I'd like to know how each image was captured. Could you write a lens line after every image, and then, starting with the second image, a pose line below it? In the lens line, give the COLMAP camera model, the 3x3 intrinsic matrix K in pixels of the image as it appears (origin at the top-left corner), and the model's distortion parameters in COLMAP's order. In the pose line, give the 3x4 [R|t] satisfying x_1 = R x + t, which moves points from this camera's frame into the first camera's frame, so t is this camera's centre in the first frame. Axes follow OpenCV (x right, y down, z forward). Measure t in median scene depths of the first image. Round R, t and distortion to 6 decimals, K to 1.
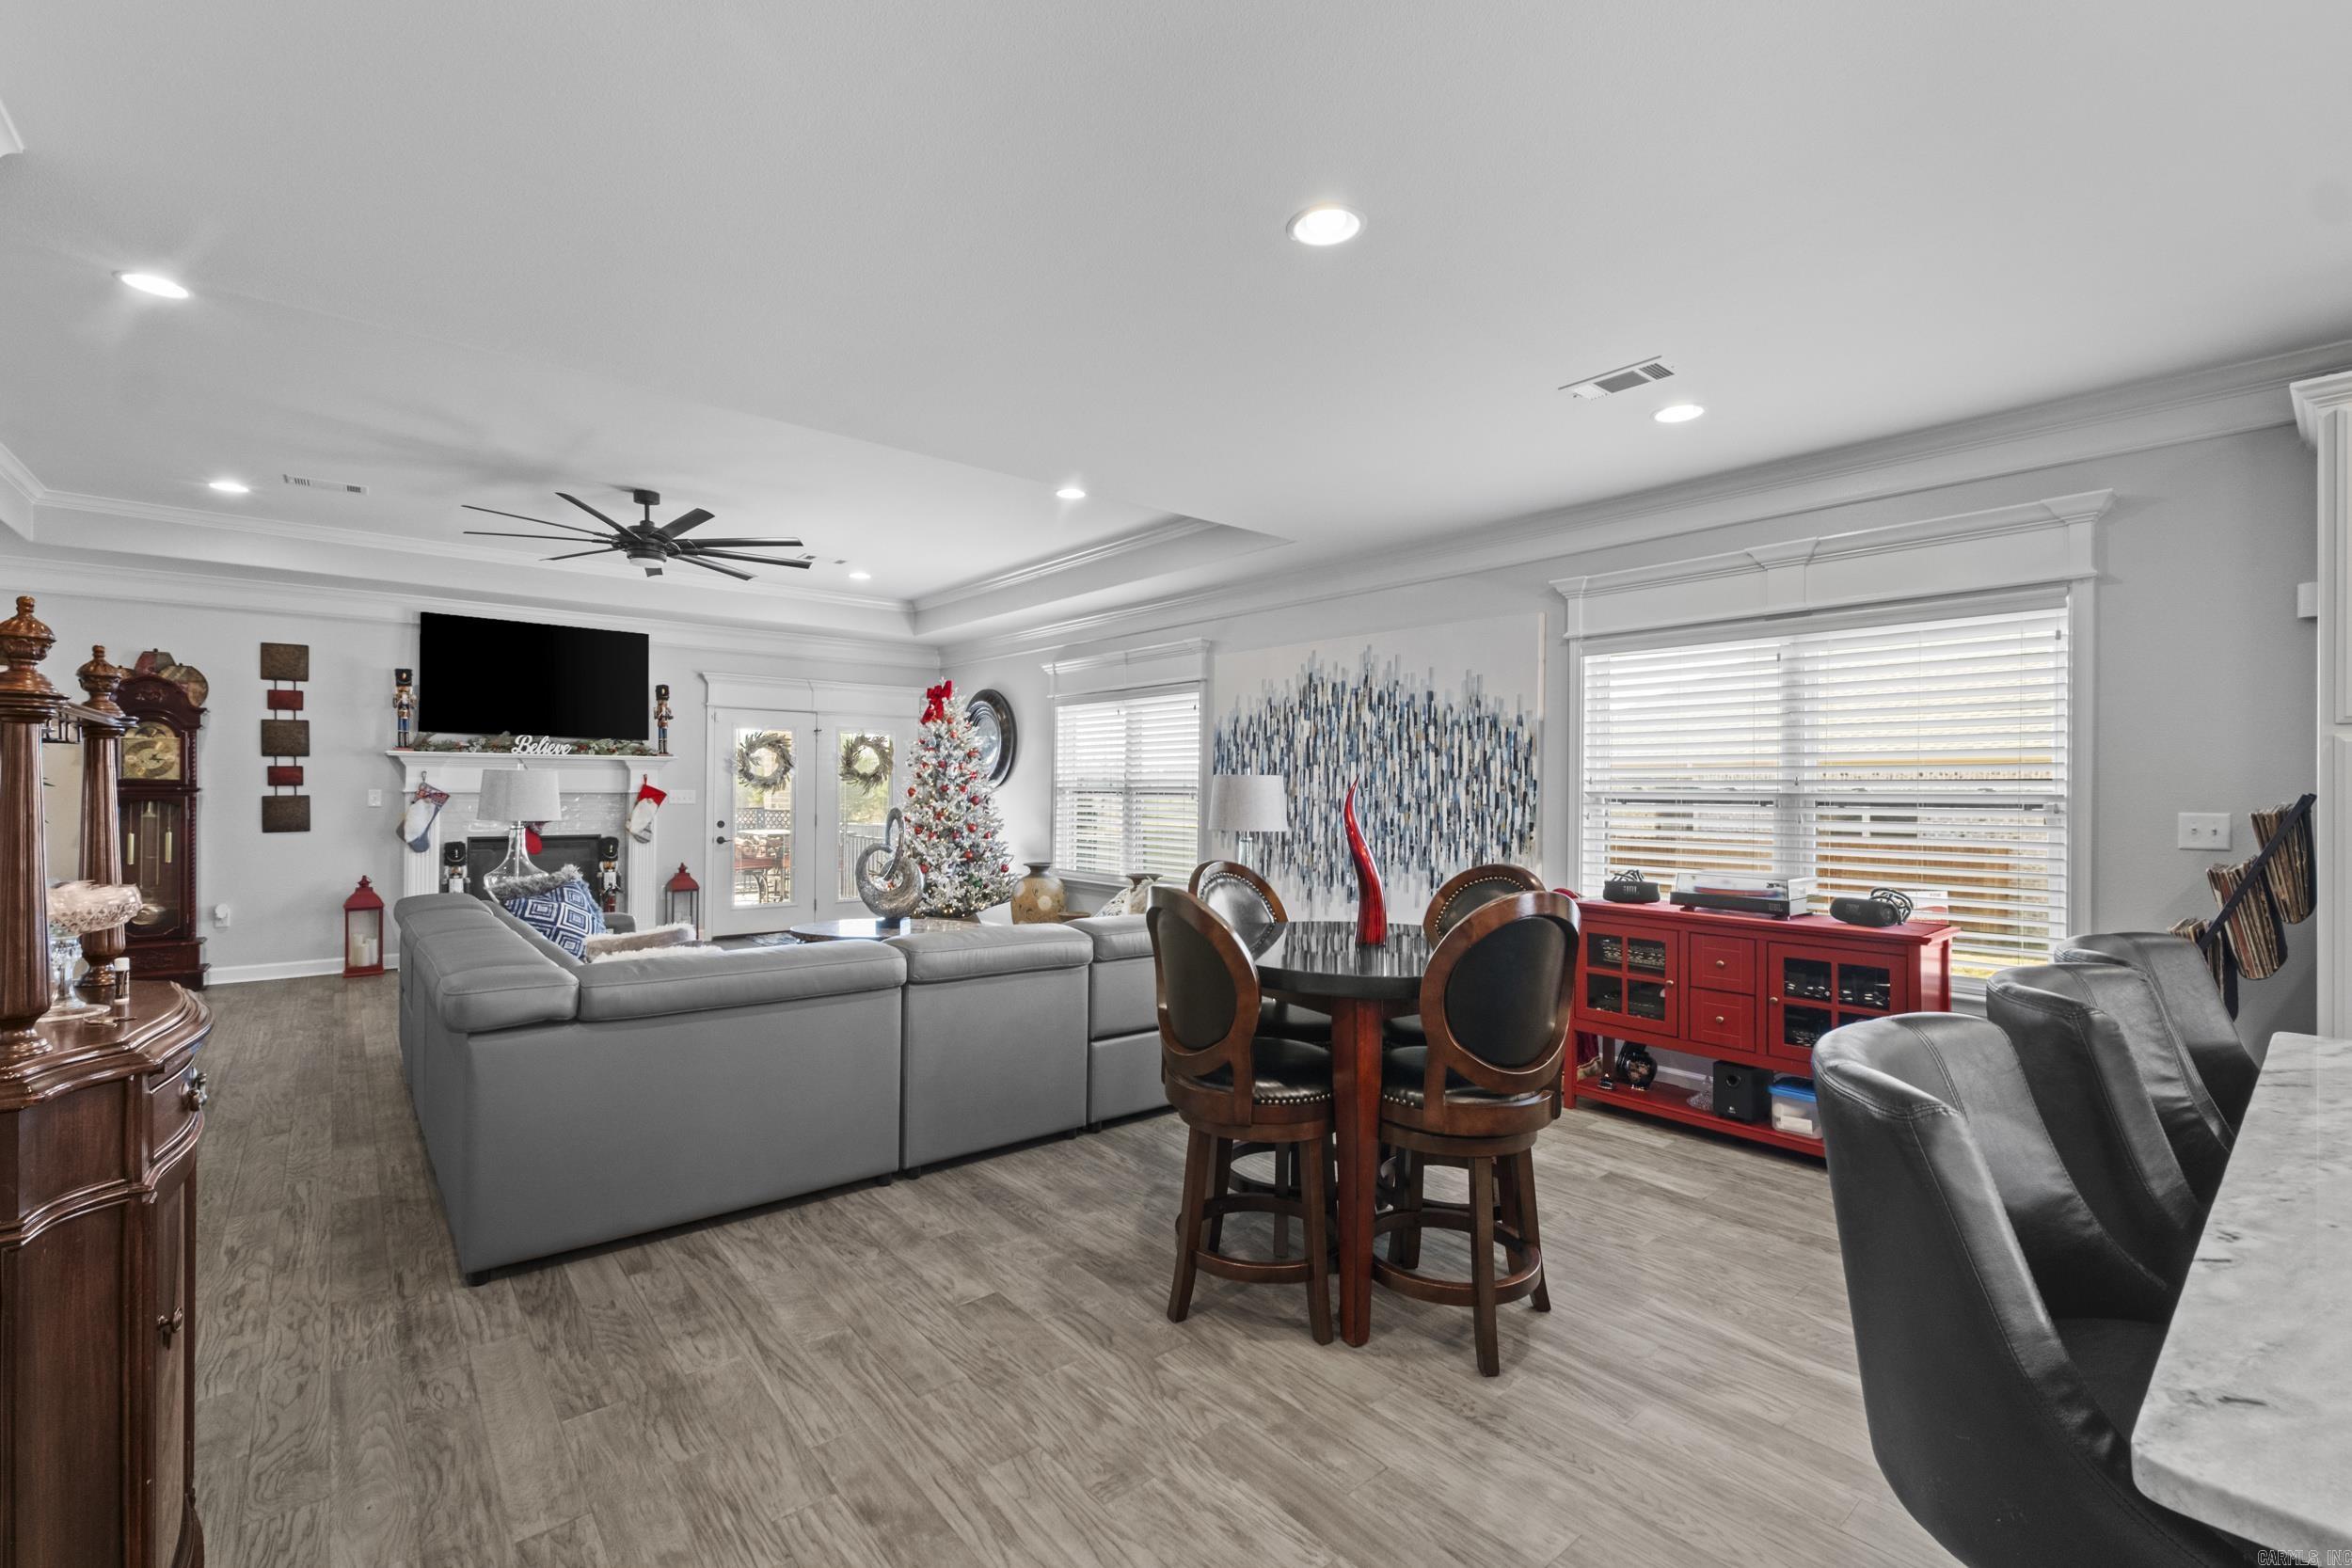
lens RADIAL K [[1021.1, 0, 1166.9], [0, 1021.1, 780.5], [0, 0, 1]] dist [-0.013142, 0.000997]
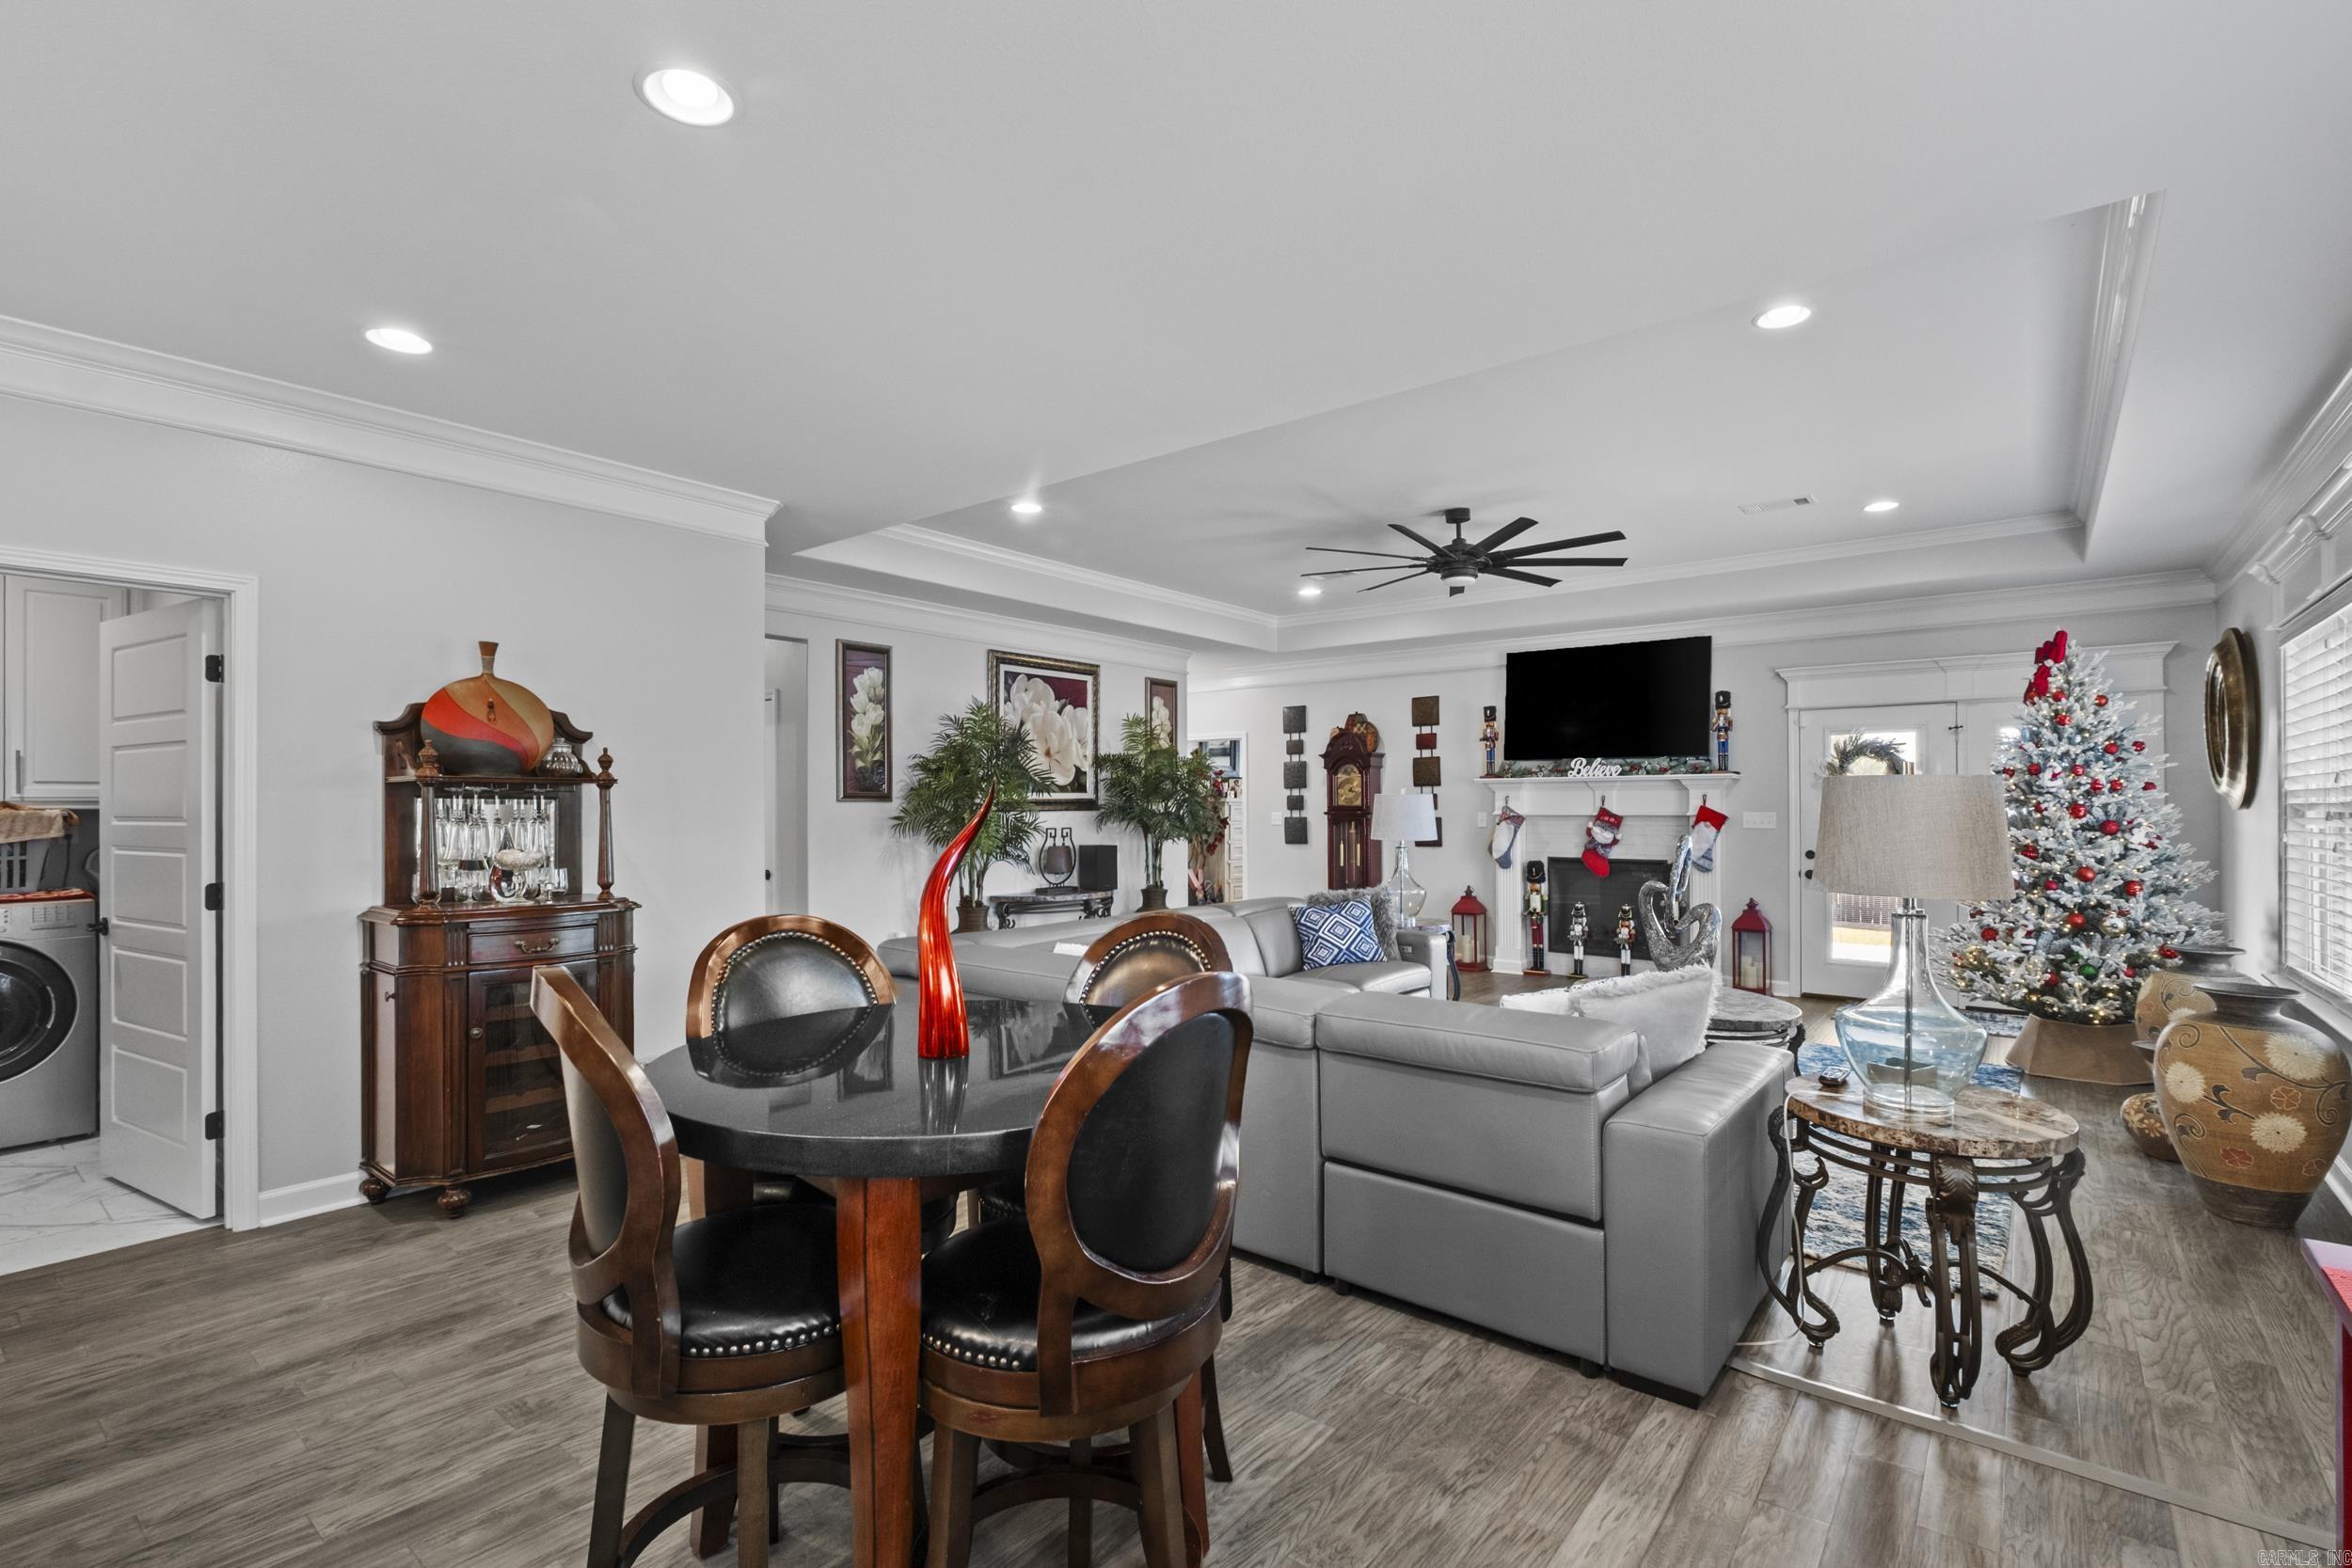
lens RADIAL K [[1073.5, 0, 1175.6], [0, 1073.5, 800.3], [0, 0, 1]] dist [-0.011753, -0.000268]
pose [[0.197527, -0.013319, -0.980207, 0.368086], [0.009513, 0.999887, -0.011669, 0.006209], [0.980251, -0.007019, 0.197632, 0.427024]]
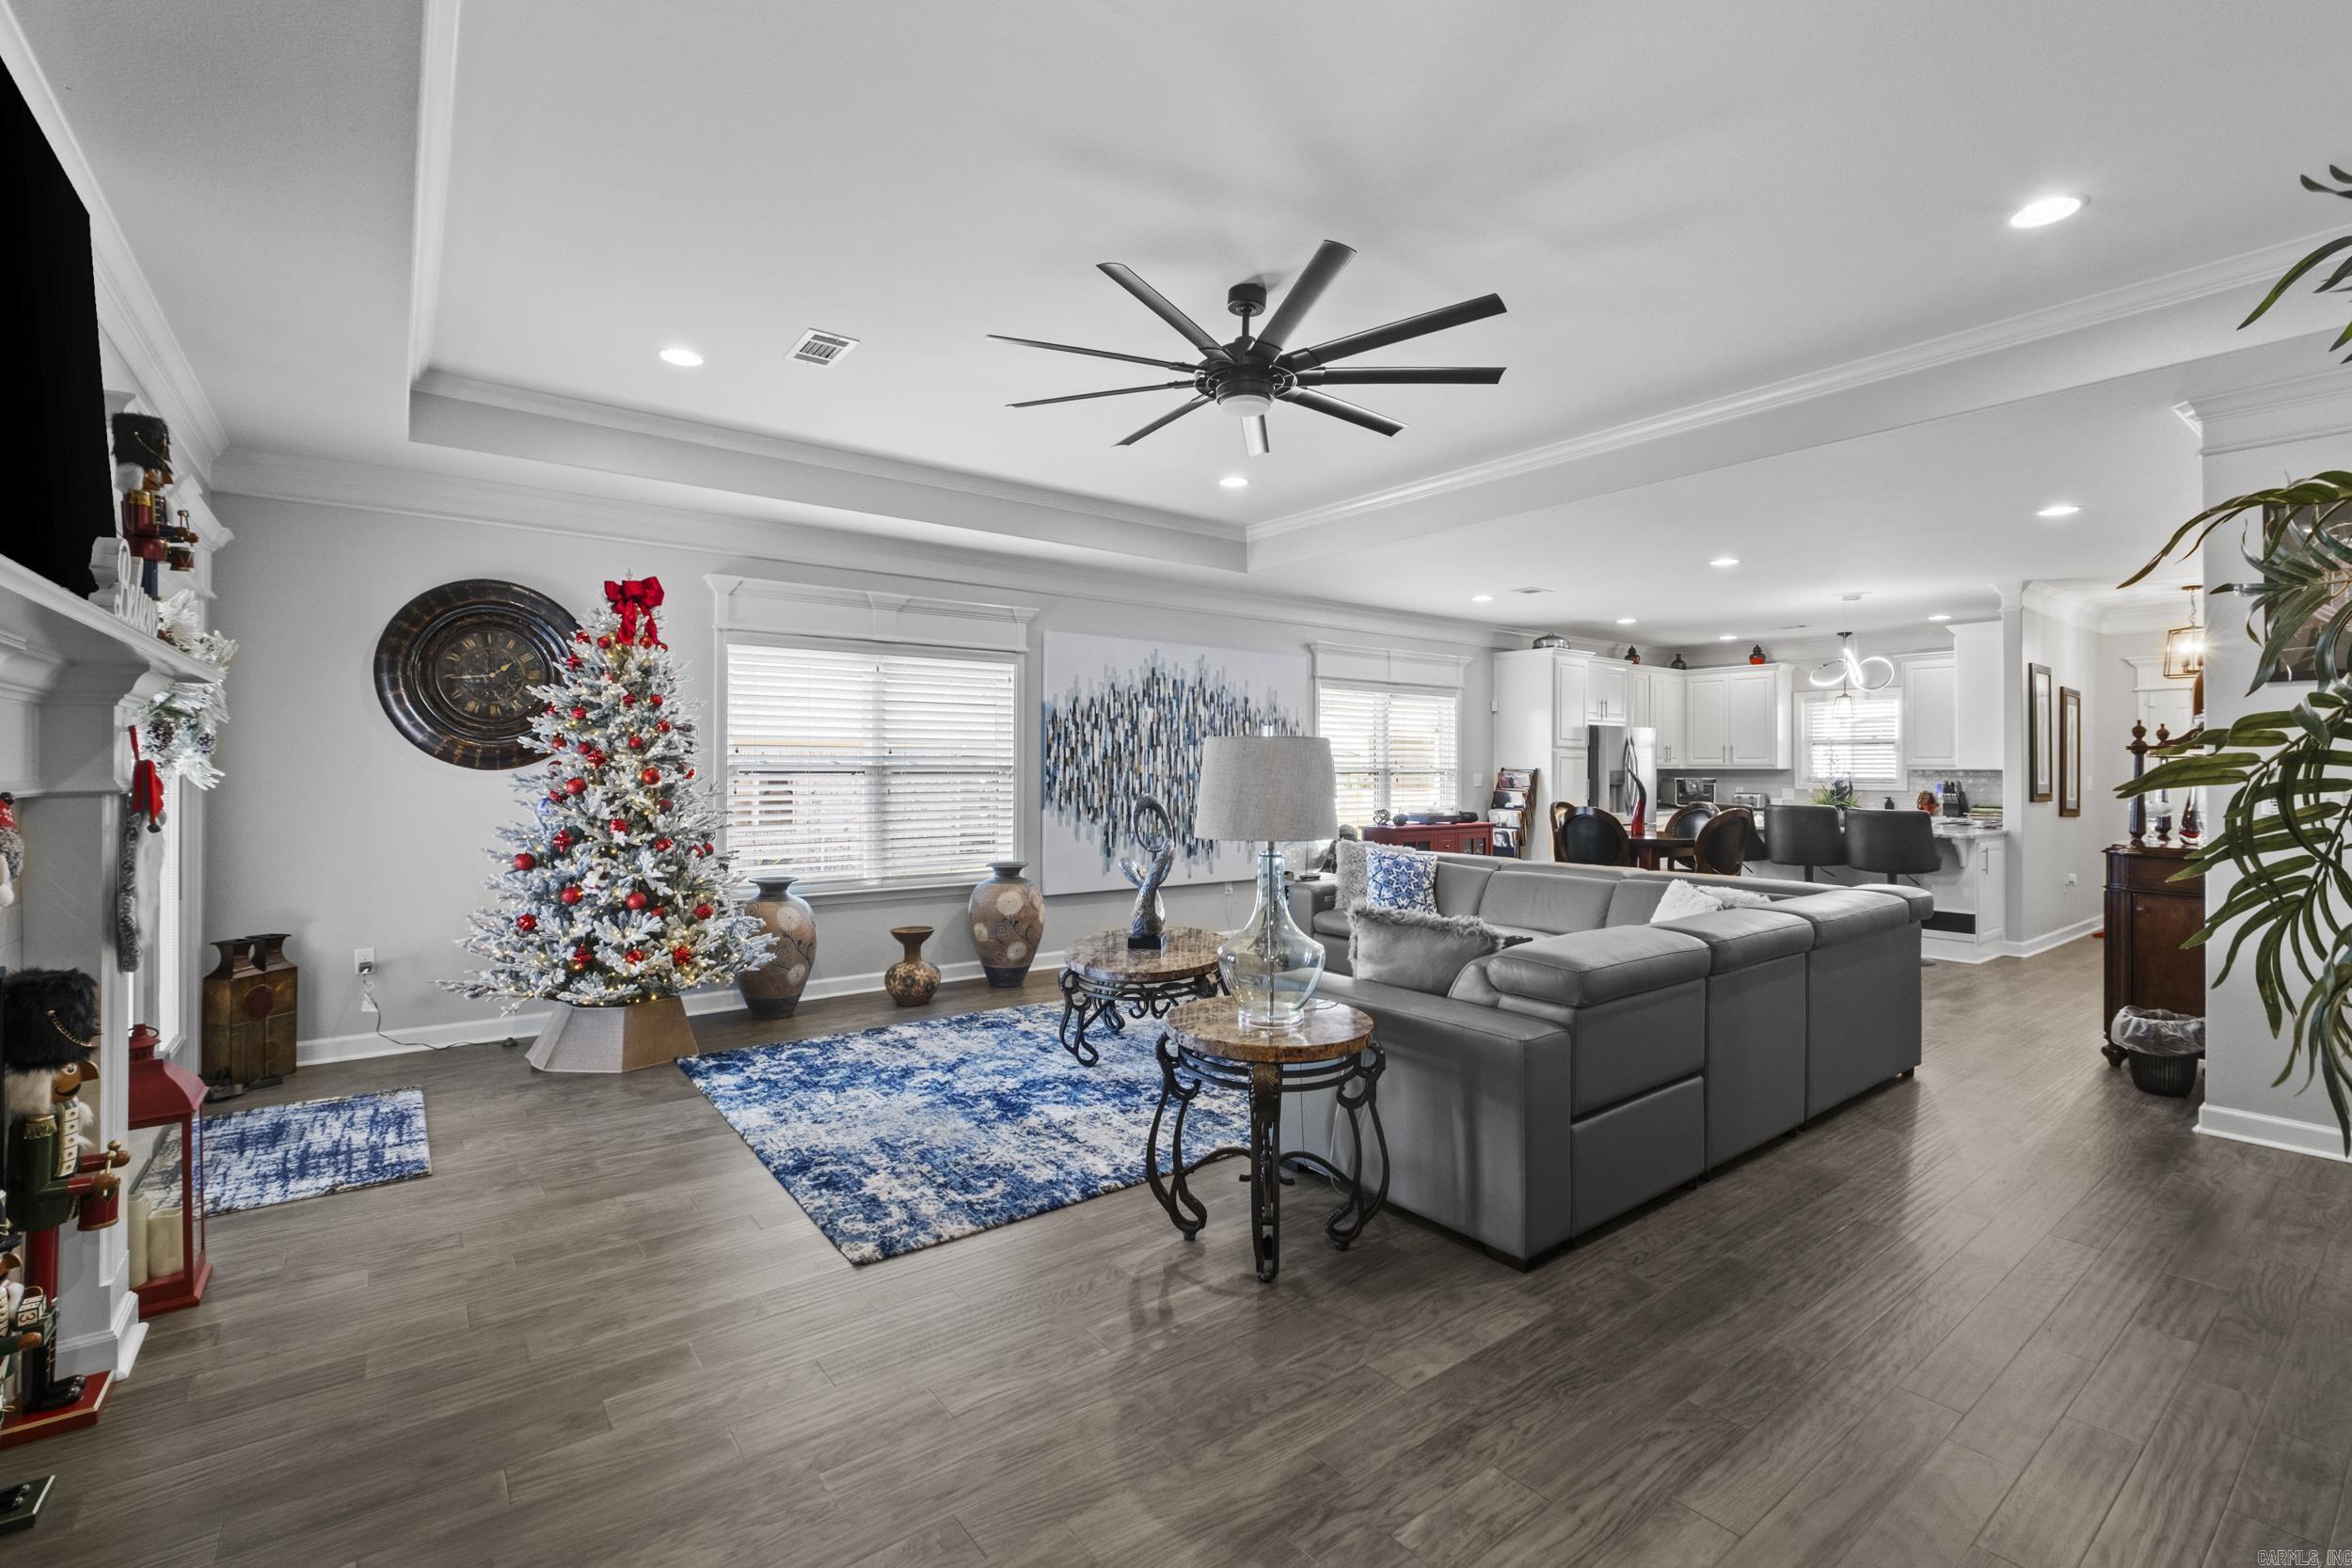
lens RADIAL K [[1021.1, 0, 1177.2], [0, 1021.1, 772.0], [0, 0, 1]] dist [-0.013142, 0.000997]
pose [[0.040424, -0.007257, 0.999156, -0.921628], [-0.006587, 0.999950, 0.007530, 0.004625], [-0.999161, -0.006886, 0.040375, 0.830159]]
